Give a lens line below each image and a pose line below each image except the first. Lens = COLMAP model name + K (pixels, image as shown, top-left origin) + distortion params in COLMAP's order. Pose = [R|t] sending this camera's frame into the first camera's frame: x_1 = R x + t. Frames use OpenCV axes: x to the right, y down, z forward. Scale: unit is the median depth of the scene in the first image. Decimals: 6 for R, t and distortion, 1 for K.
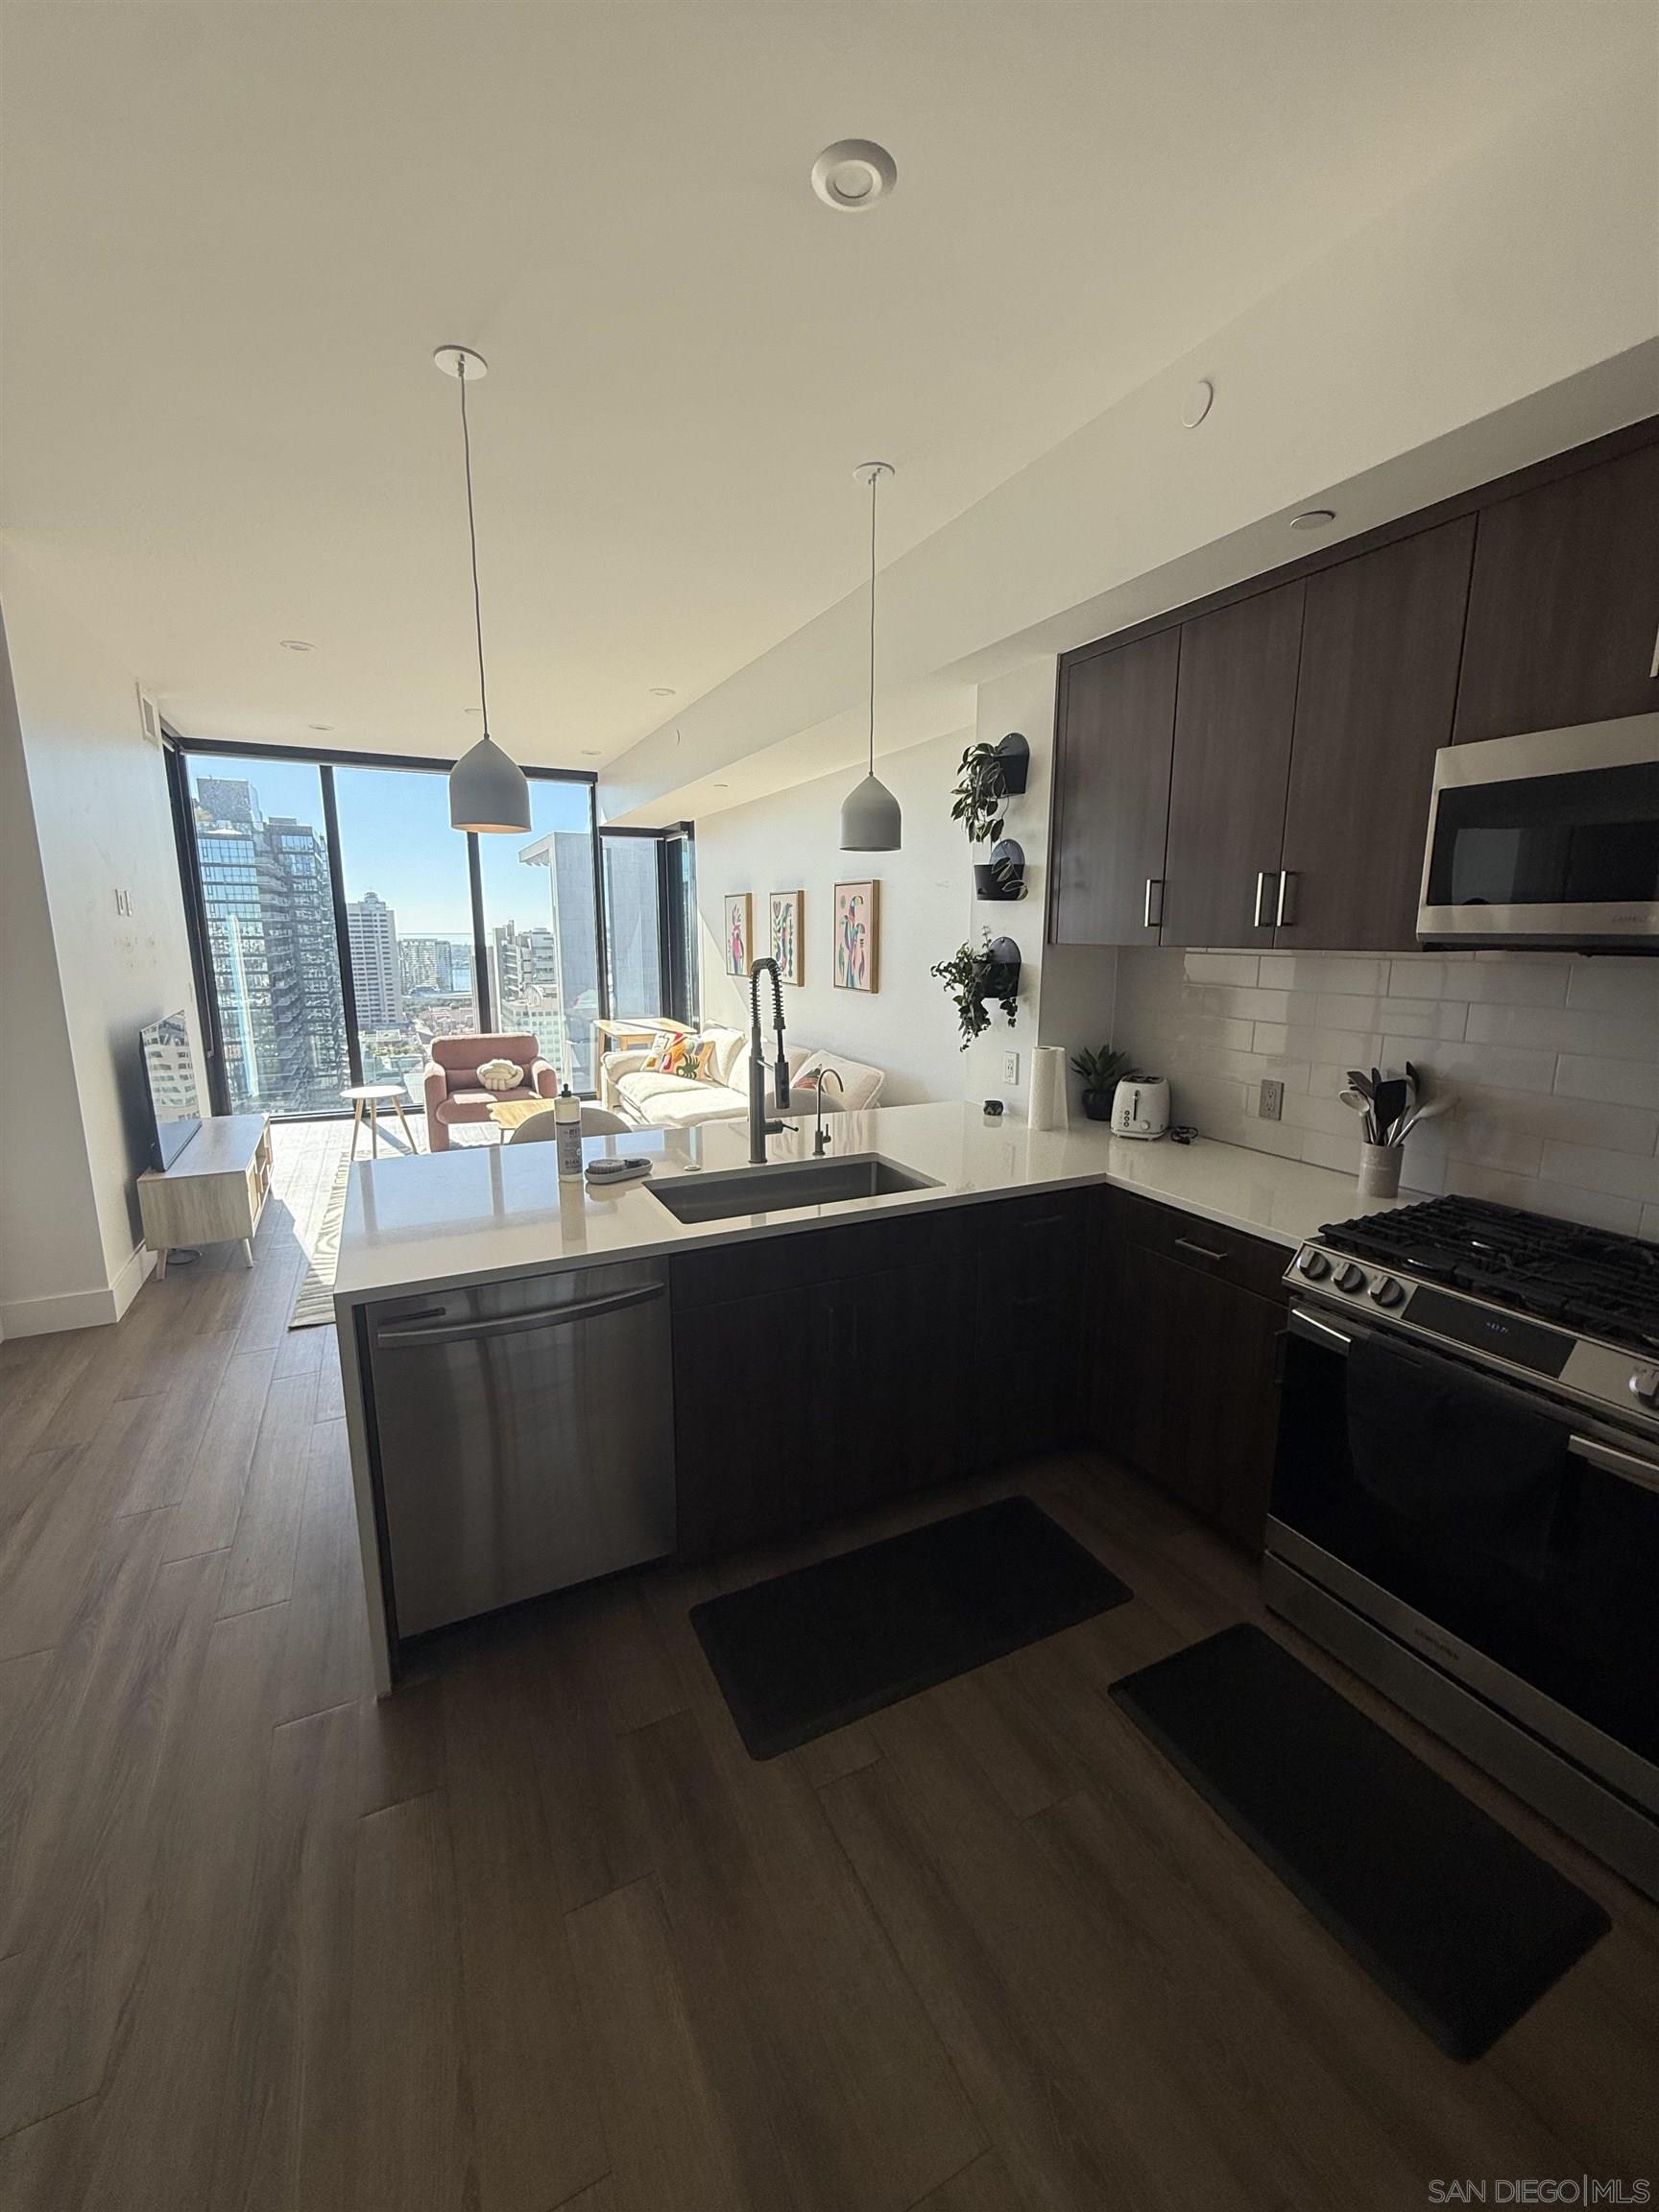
lens RADIAL K [[893.9, 0, 829.5], [0, 893.9, 1106.0], [0, 0, 1]] dist [-0.000527, -0.000026]
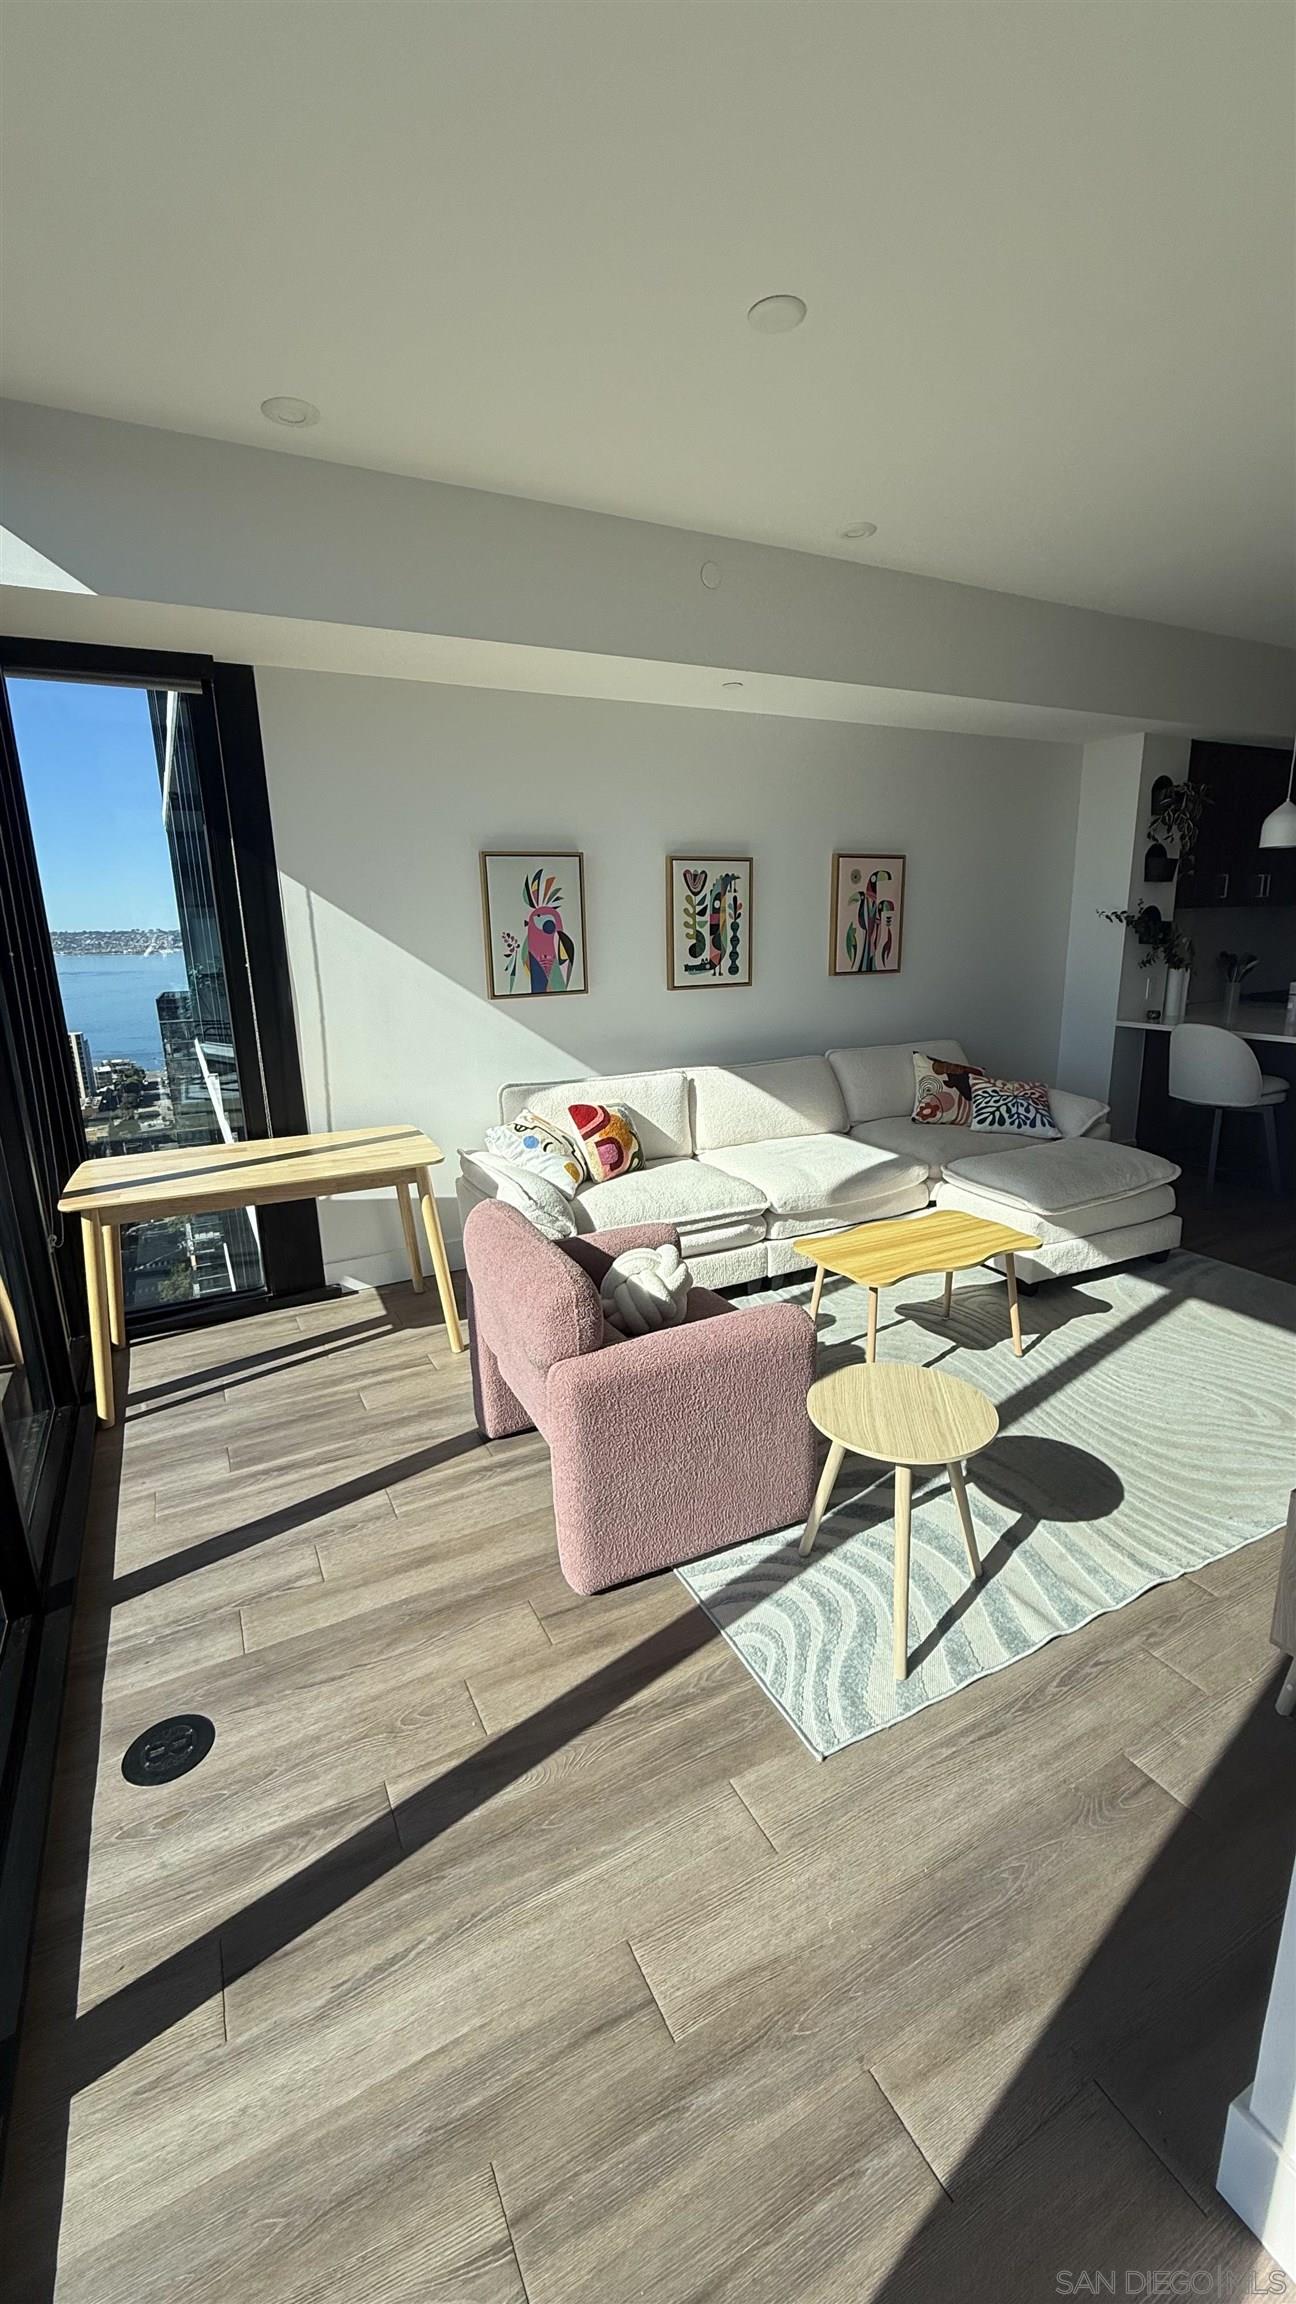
lens RADIAL K [[925.8, 0, 648.0], [0, 925.8, 1152.0], [0, 0, 1]] dist [0.000081, 0.000010]
pose [[-0.019770, -0.255534, 0.966598, -0.741156], [0.212597, 0.943603, 0.253803, -0.193525], [-0.976940, 0.210514, 0.035671, 0.960618]]
